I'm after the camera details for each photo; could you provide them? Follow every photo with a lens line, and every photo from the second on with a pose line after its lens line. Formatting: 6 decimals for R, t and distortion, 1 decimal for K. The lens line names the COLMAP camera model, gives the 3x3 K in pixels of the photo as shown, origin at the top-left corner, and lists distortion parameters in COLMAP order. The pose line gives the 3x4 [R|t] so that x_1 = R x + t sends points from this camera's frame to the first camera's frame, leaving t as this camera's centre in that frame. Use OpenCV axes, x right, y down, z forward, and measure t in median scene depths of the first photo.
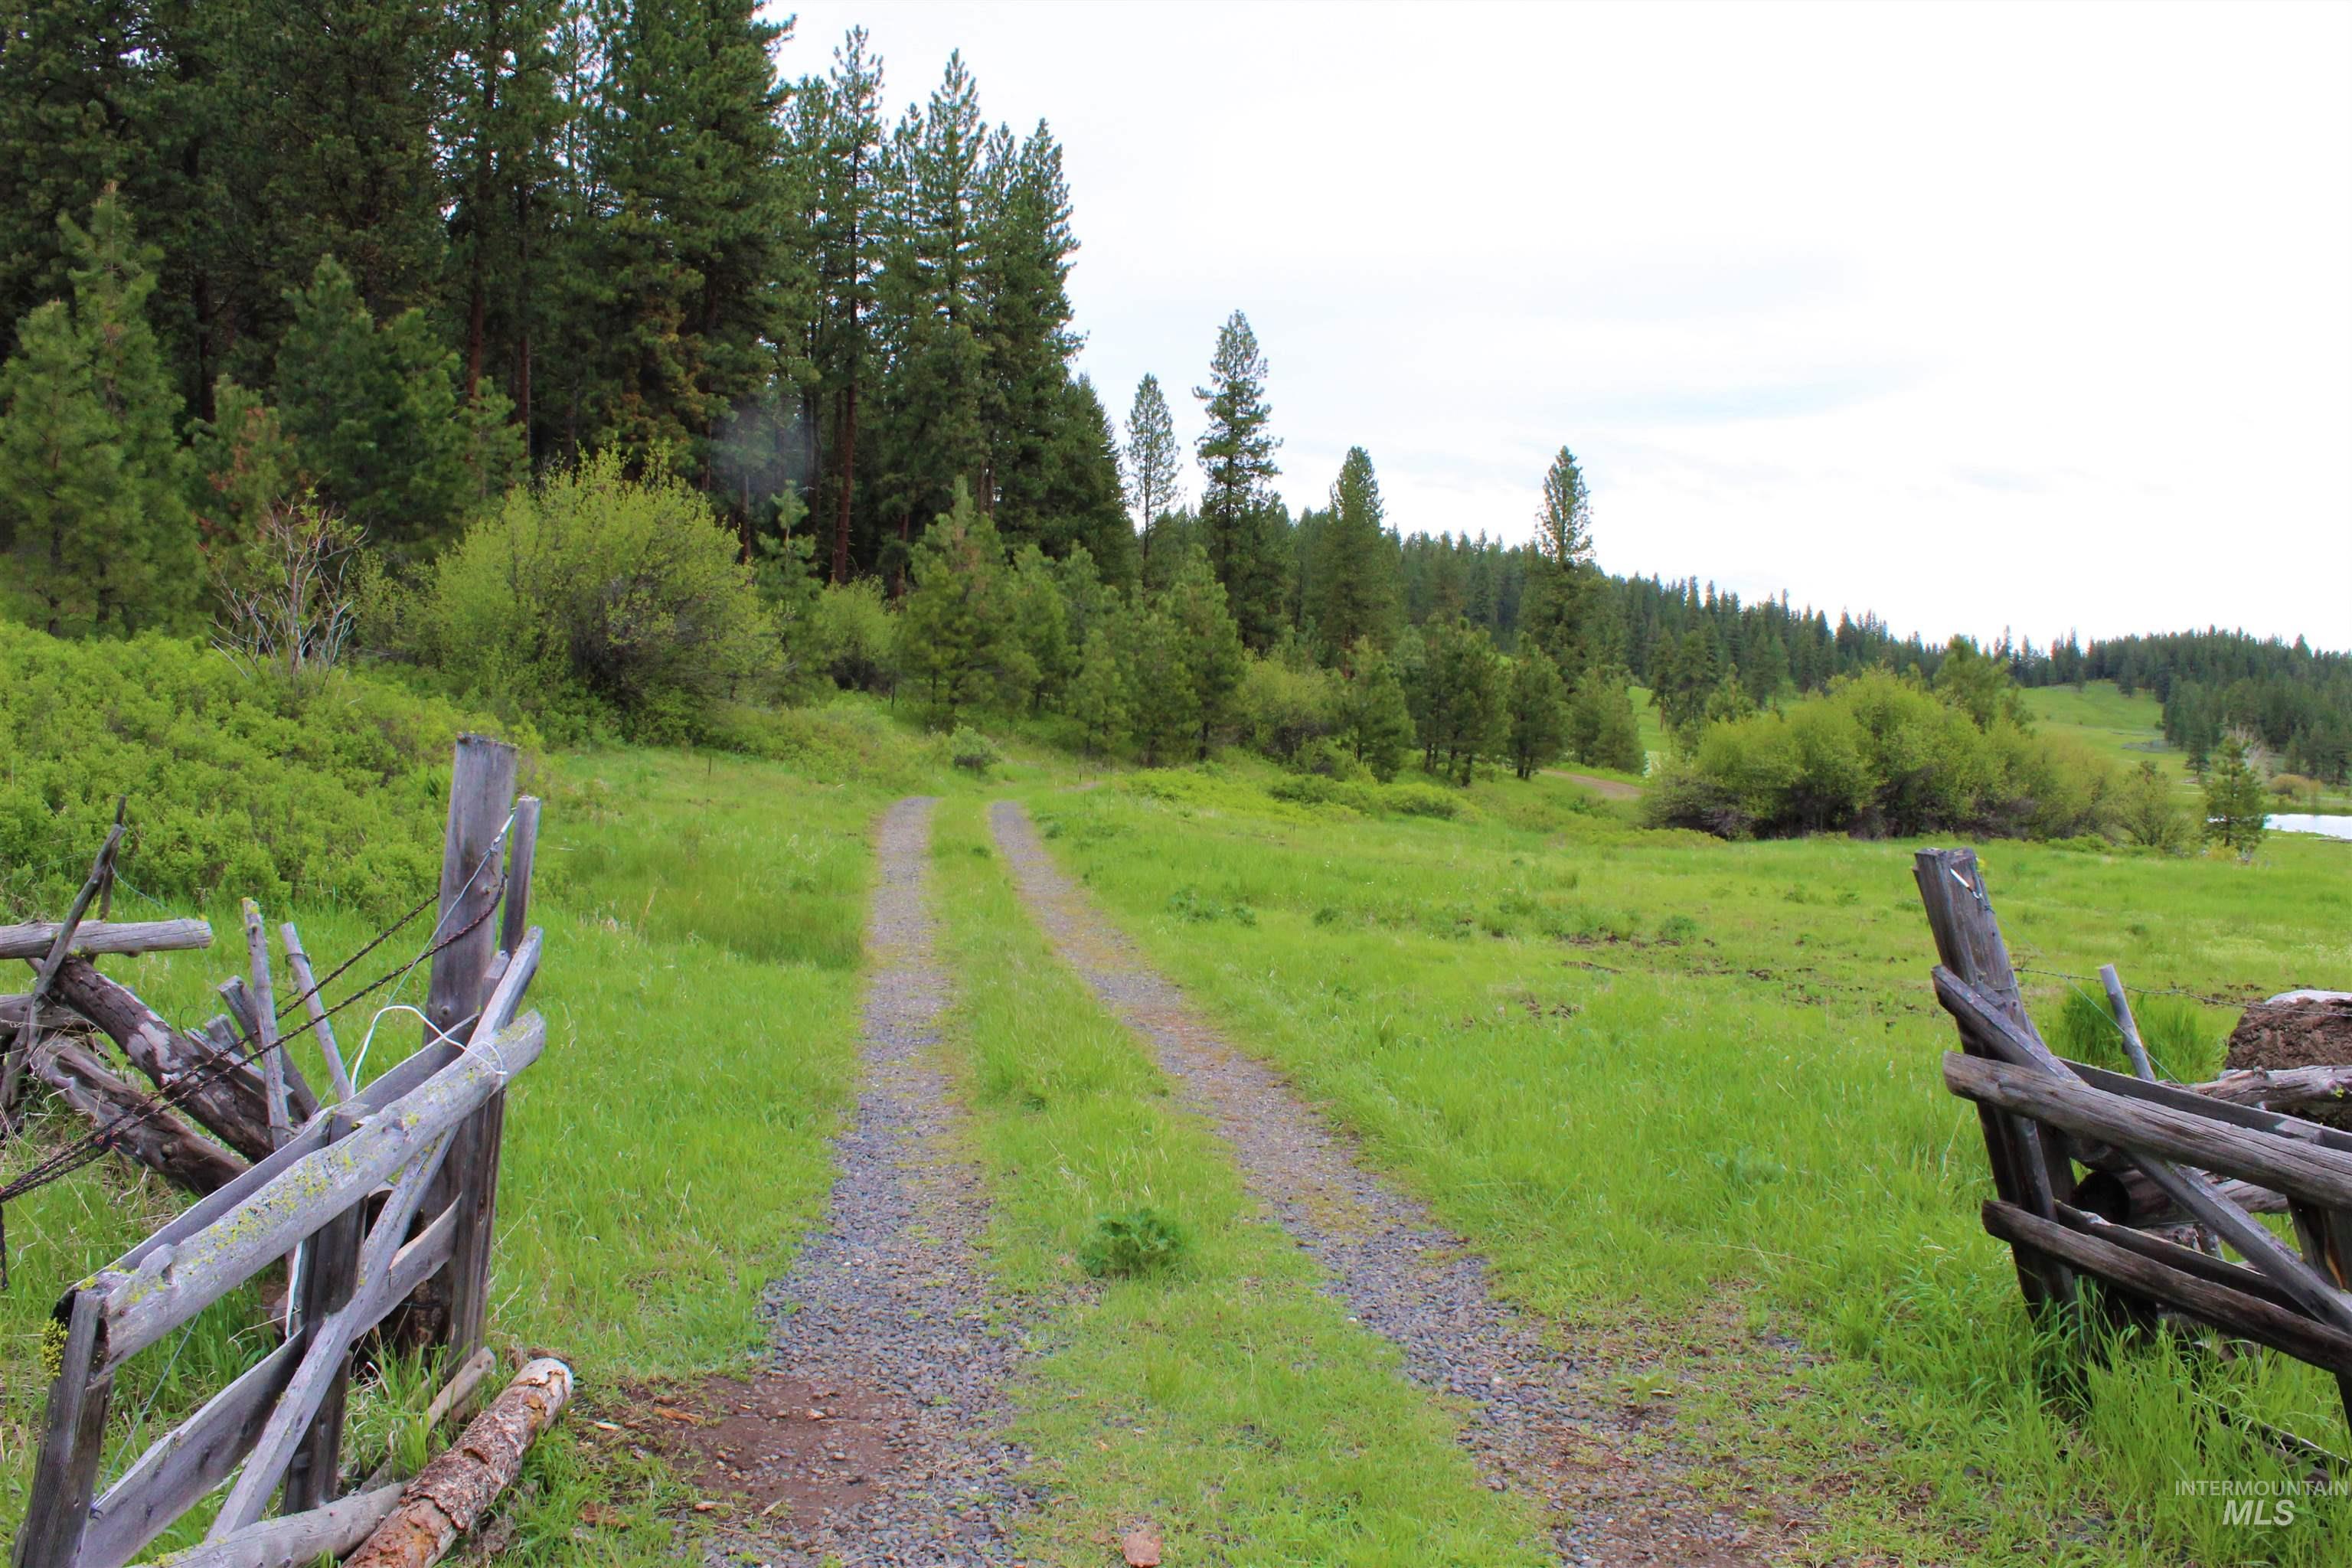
lens RADIAL K [[1961.9, 0, 1186.7], [0, 1961.9, 782.3], [0, 0, 1]] dist [-0.150999, 0.104050]
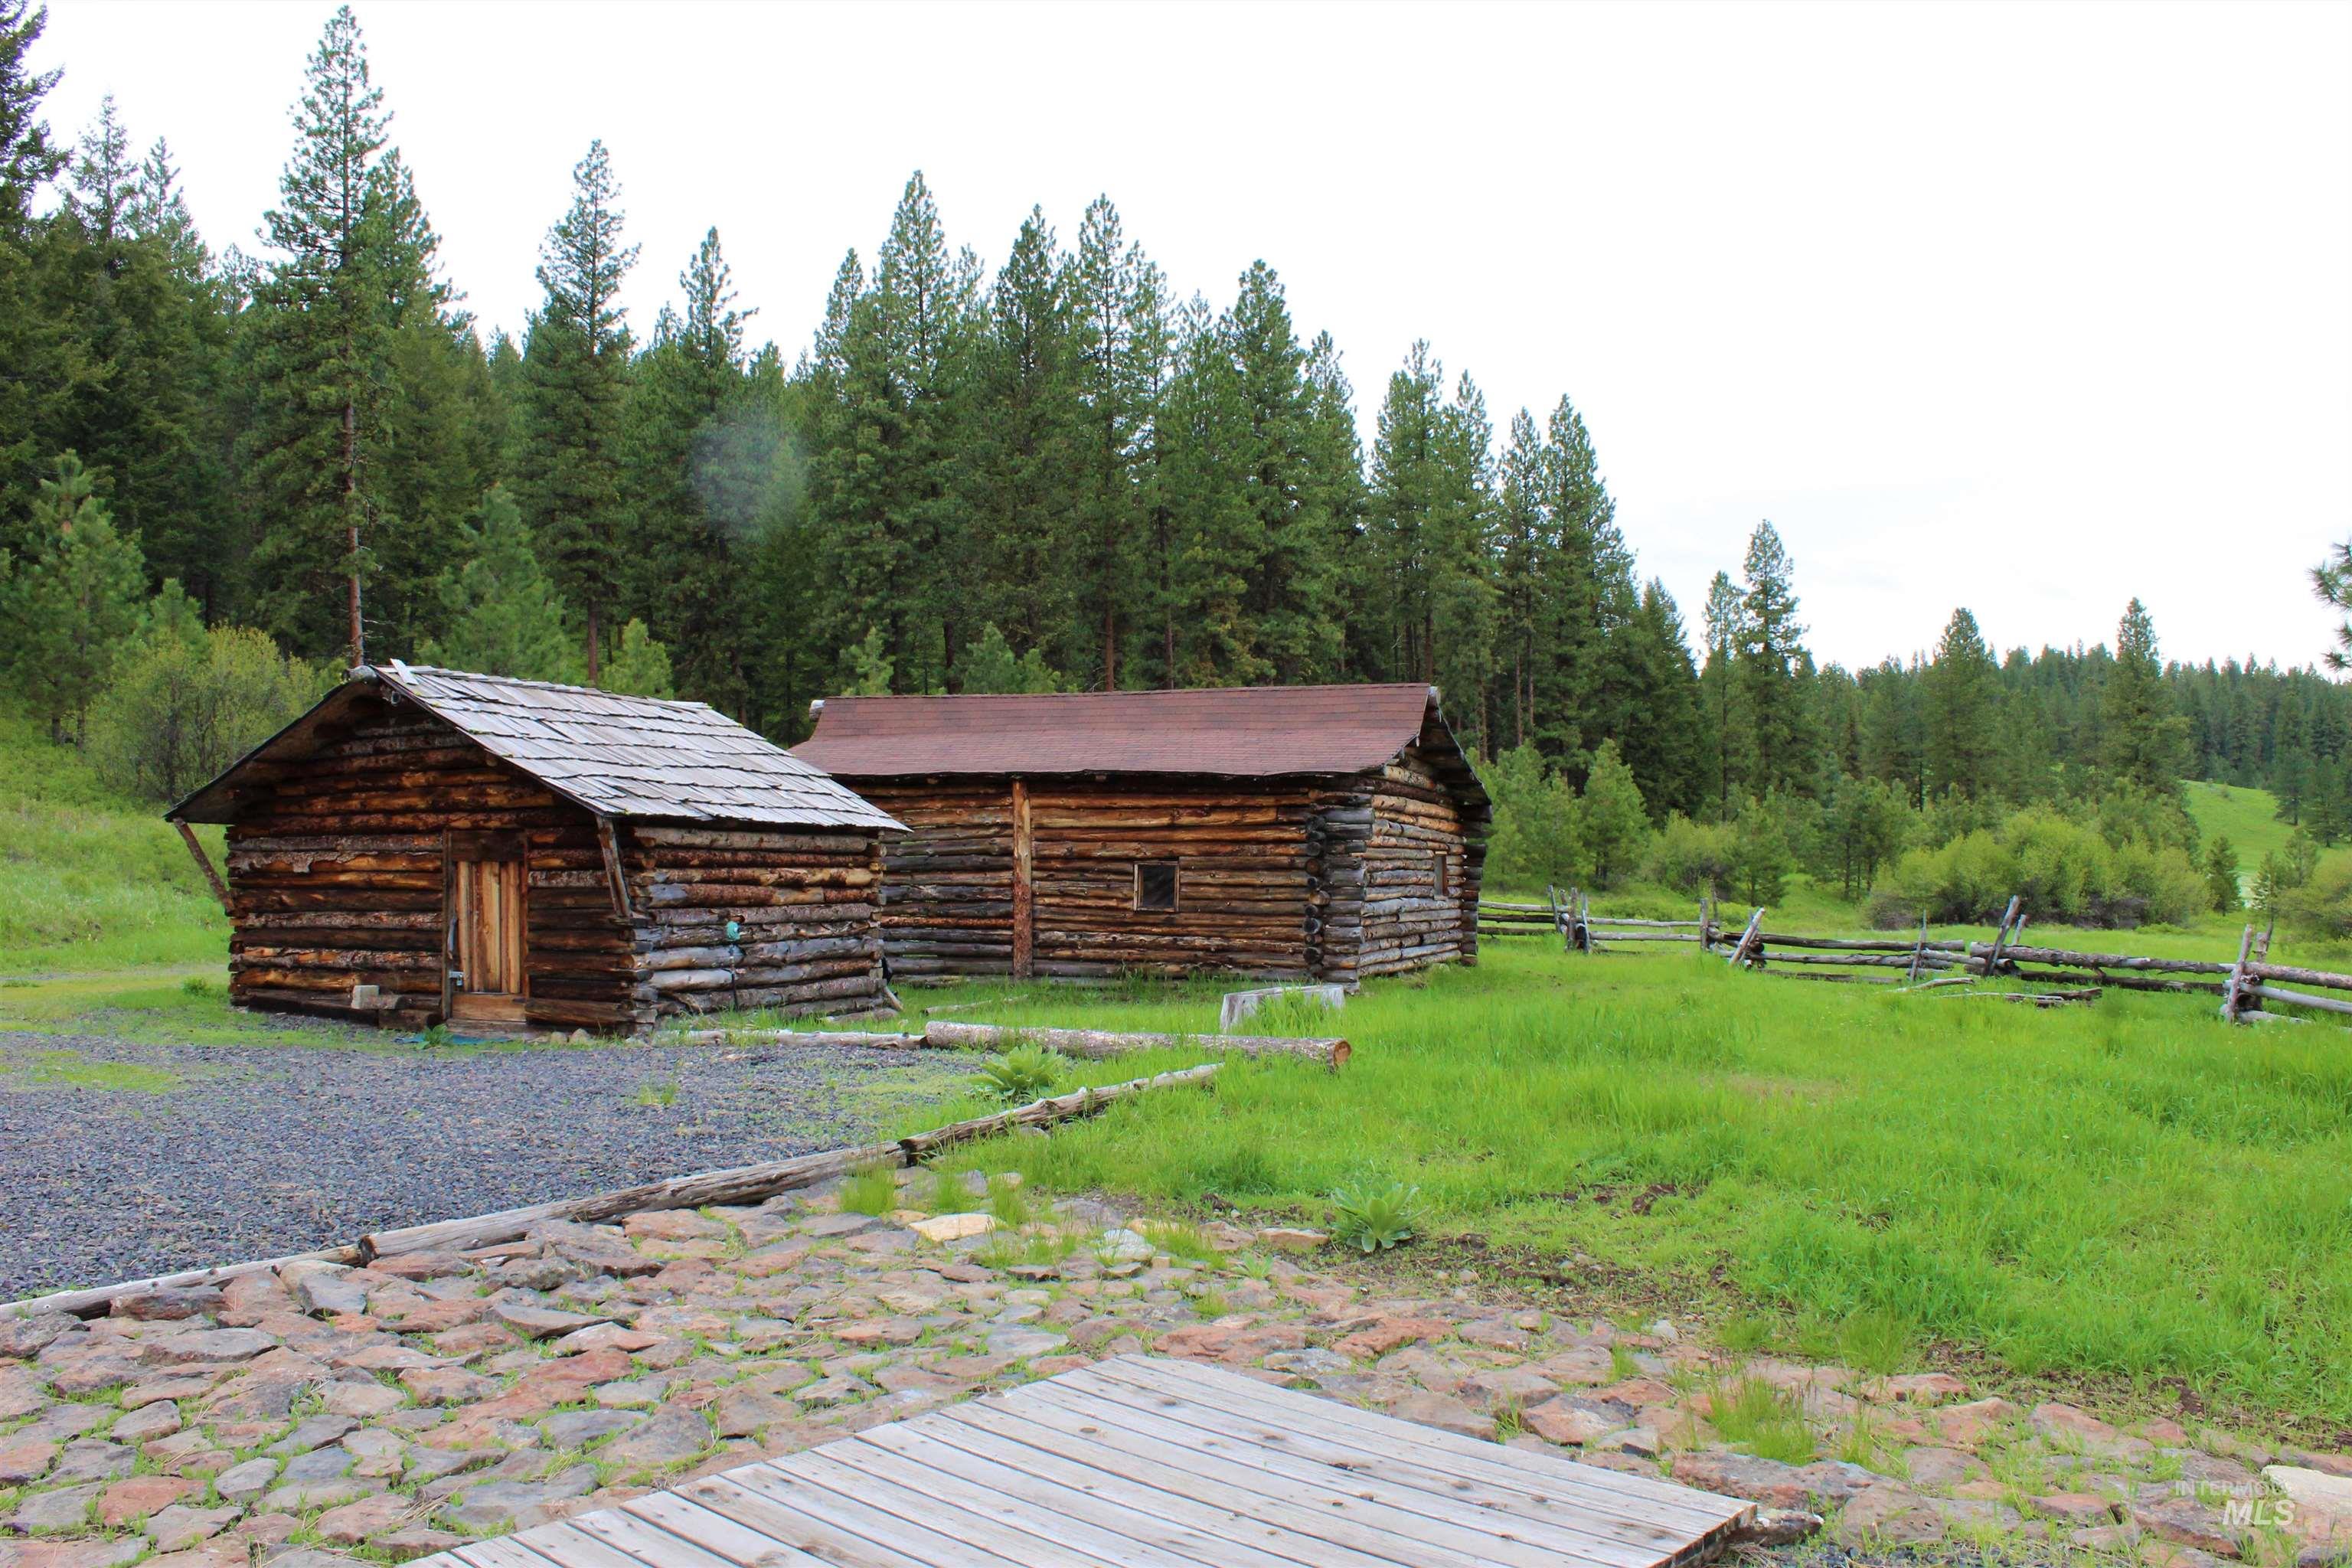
lens RADIAL K [[1961.9, 0, 1169.1], [0, 1961.9, 788.6], [0, 0, 1]] dist [-0.150999, 0.104050]
pose [[0.920996, -0.047380, -0.386679, 0.139606], [0.016352, 0.996404, -0.083141, 0.013145], [0.389228, 0.070249, 0.918459, -0.213888]]
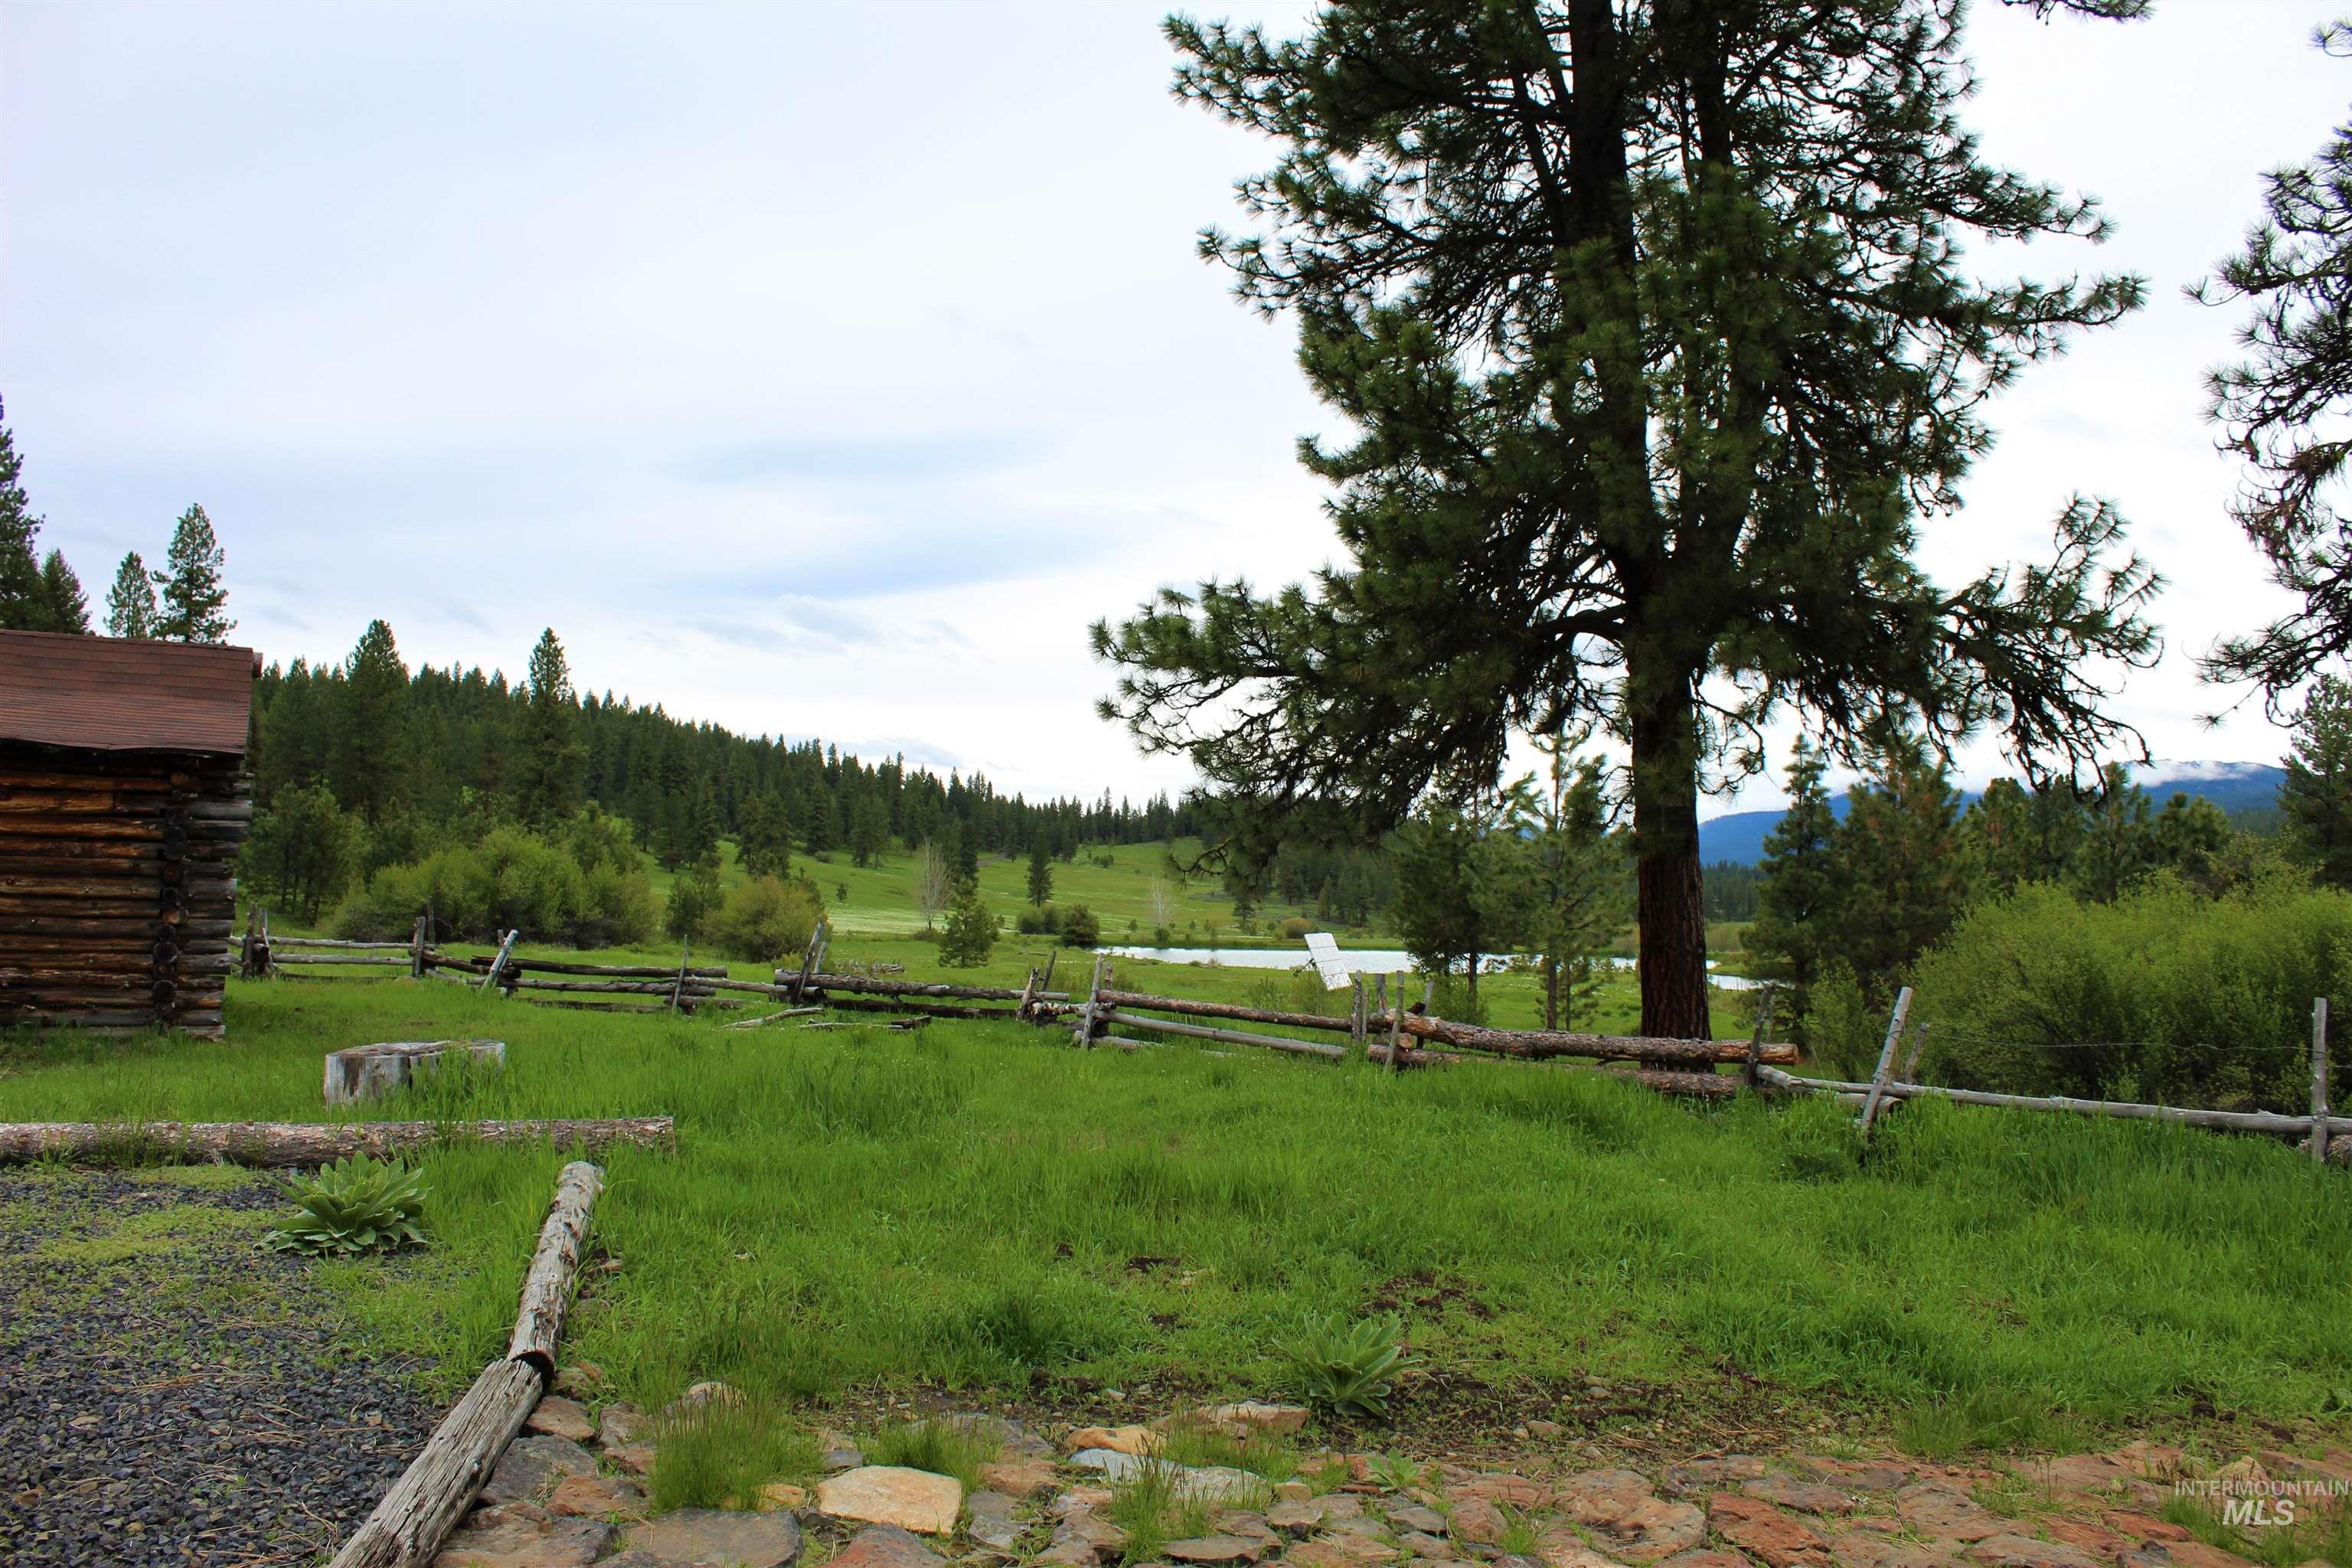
lens RADIAL K [[1961.9, 0, 1173.5], [0, 1961.9, 791.4], [0, 0, 1]] dist [-0.150999, 0.104050]
pose [[0.914877, 0.008466, 0.403643, 0.101826], [0.022687, 0.997122, -0.072335, 0.011371], [-0.403094, 0.075336, 0.912053, -0.196149]]
